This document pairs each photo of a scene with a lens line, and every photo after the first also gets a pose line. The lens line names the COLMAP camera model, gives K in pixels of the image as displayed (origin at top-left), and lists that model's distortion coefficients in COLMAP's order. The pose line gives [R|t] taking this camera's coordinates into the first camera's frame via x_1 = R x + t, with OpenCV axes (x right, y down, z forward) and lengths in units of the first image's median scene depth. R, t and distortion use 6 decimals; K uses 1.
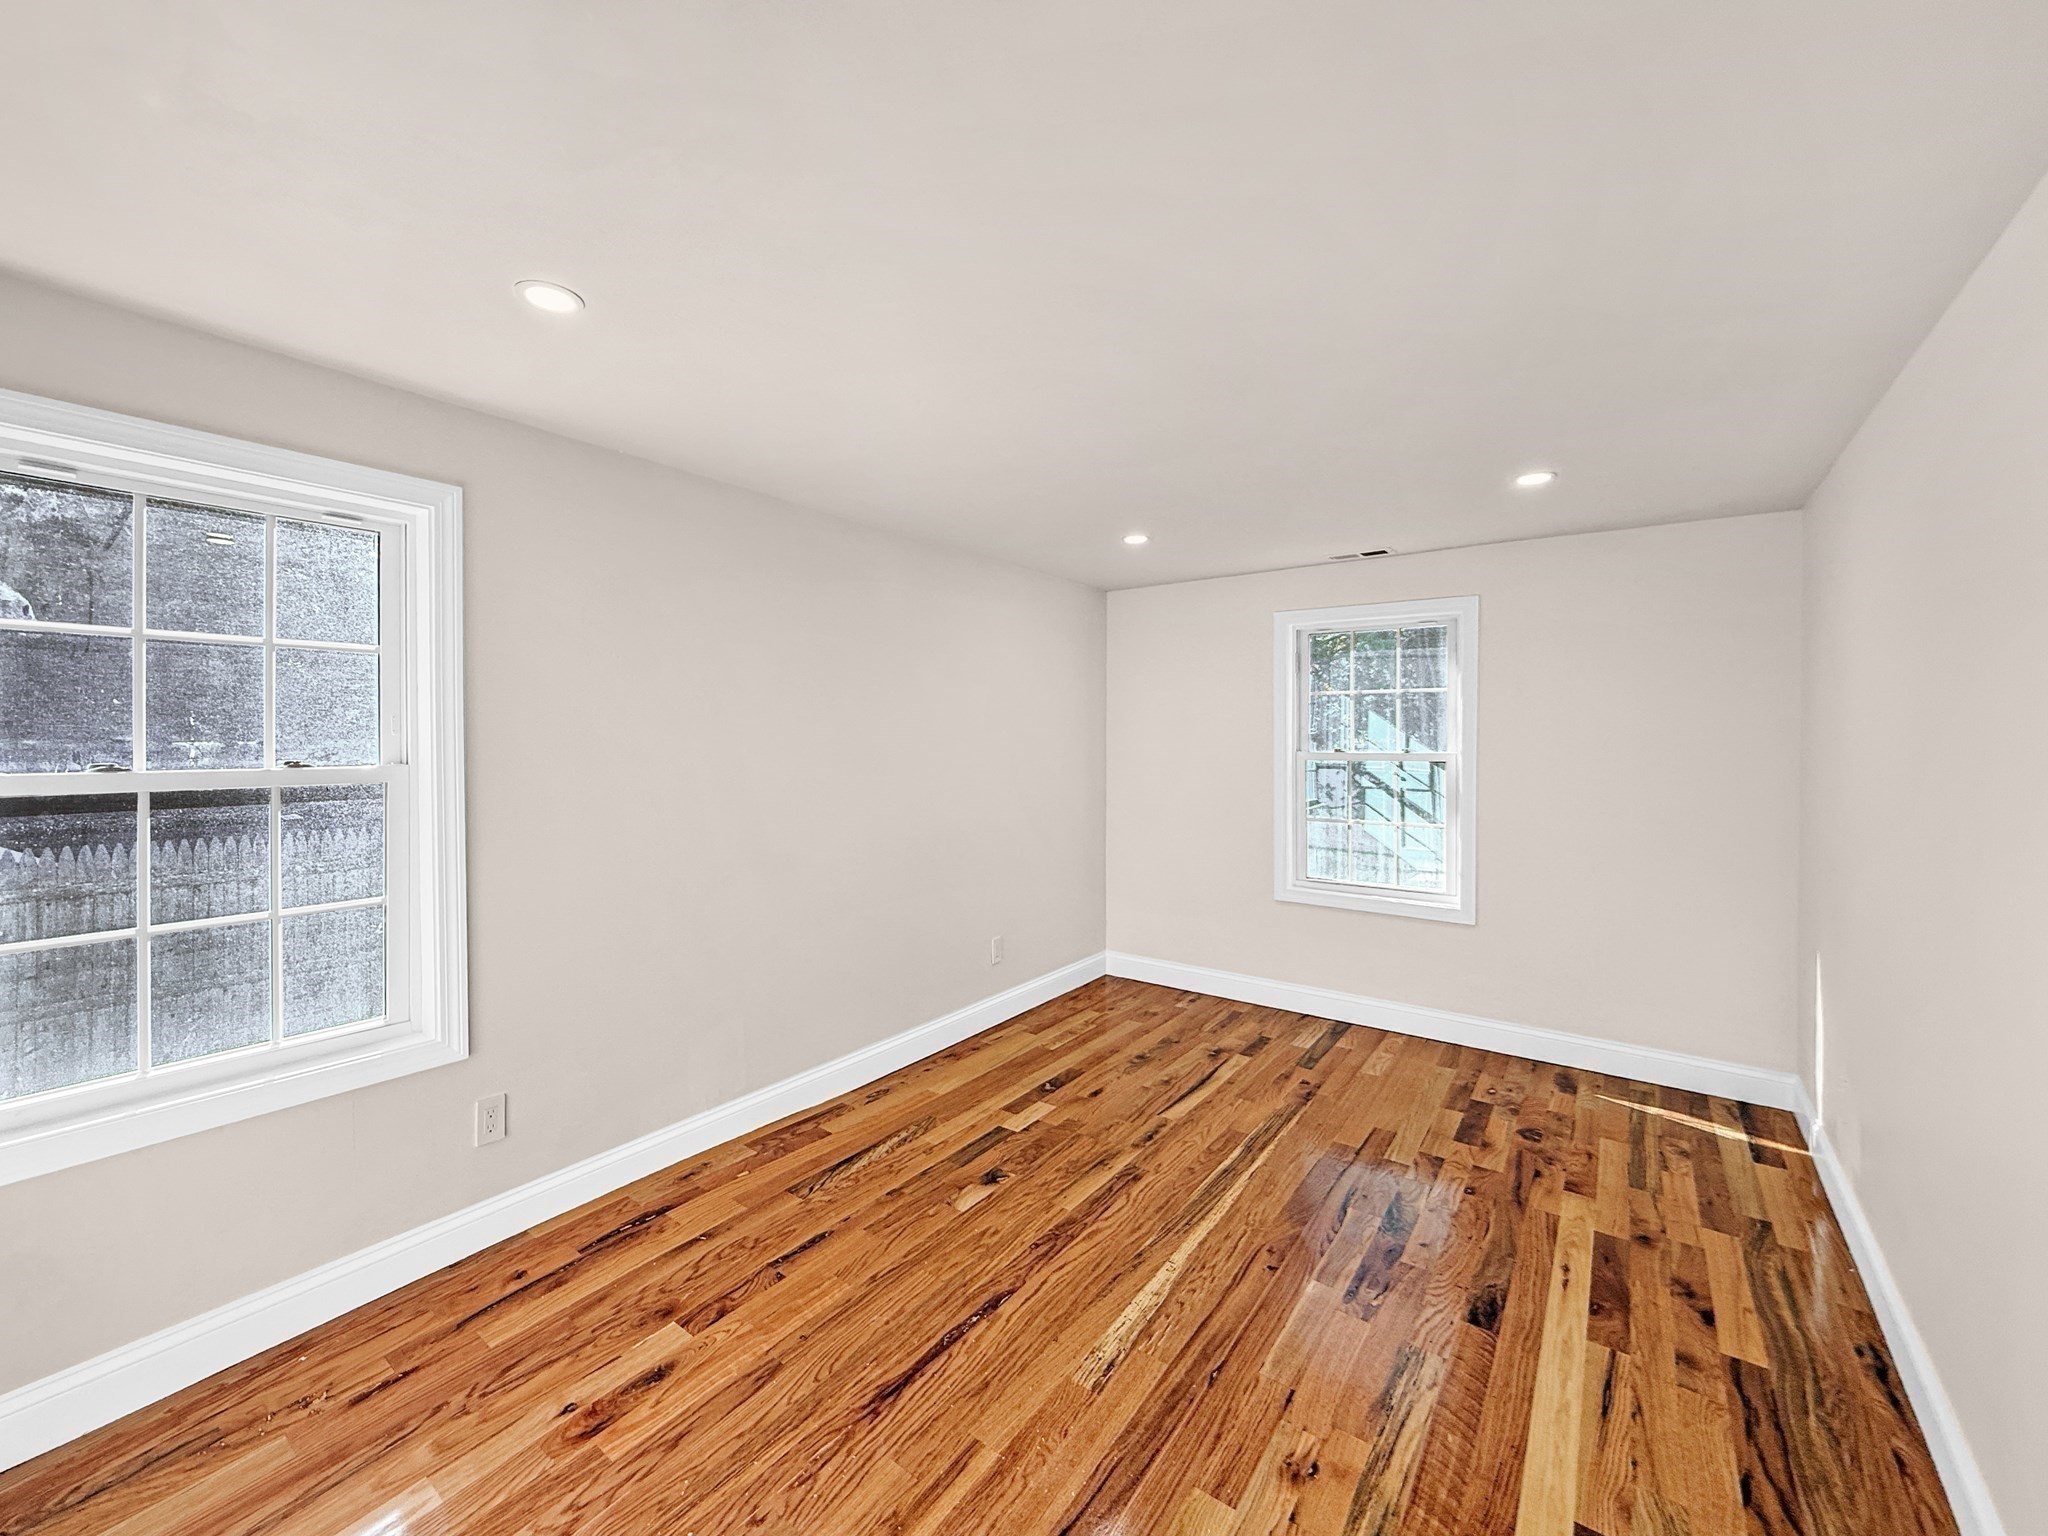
lens RADIAL K [[817.2, 0, 1036.3], [0, 817.2, 747.8], [0, 0, 1]] dist [-0.000781, 0.000769]
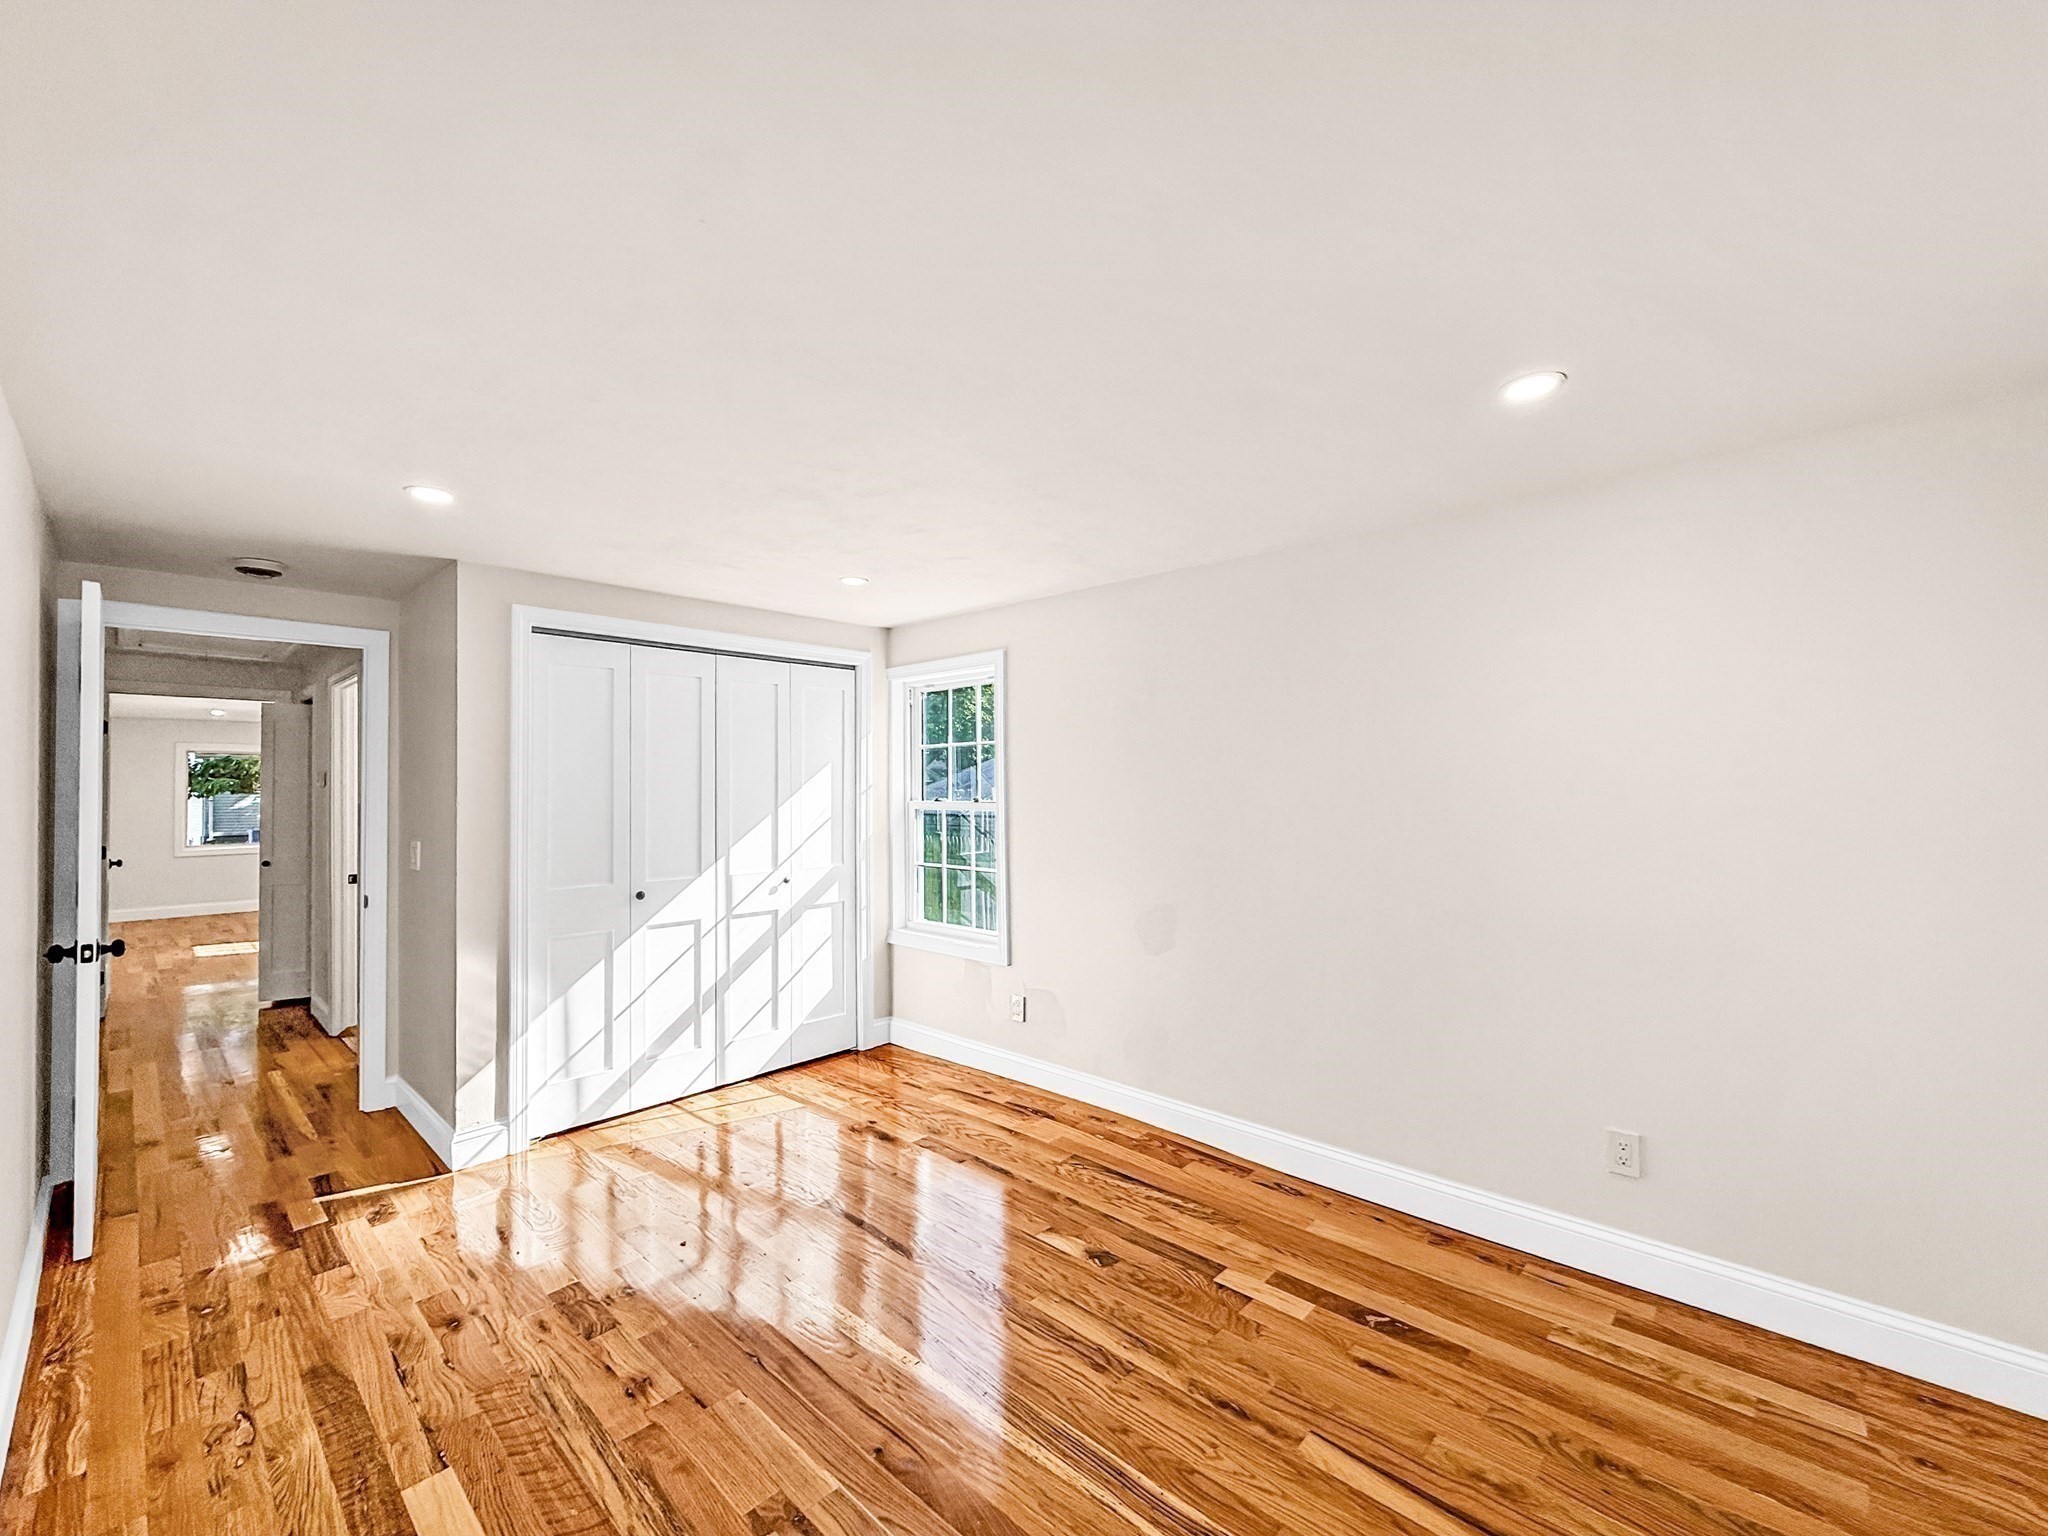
lens RADIAL K [[817.2, 0, 1036.8], [0, 817.2, 782.5], [0, 0, 1]] dist [-0.000781, 0.000769]
pose [[-0.097914, -0.008593, -0.995158, 0.880891], [-0.006176, 0.999949, -0.008027, -0.004590], [0.995176, 0.005360, -0.097962, 1.014476]]
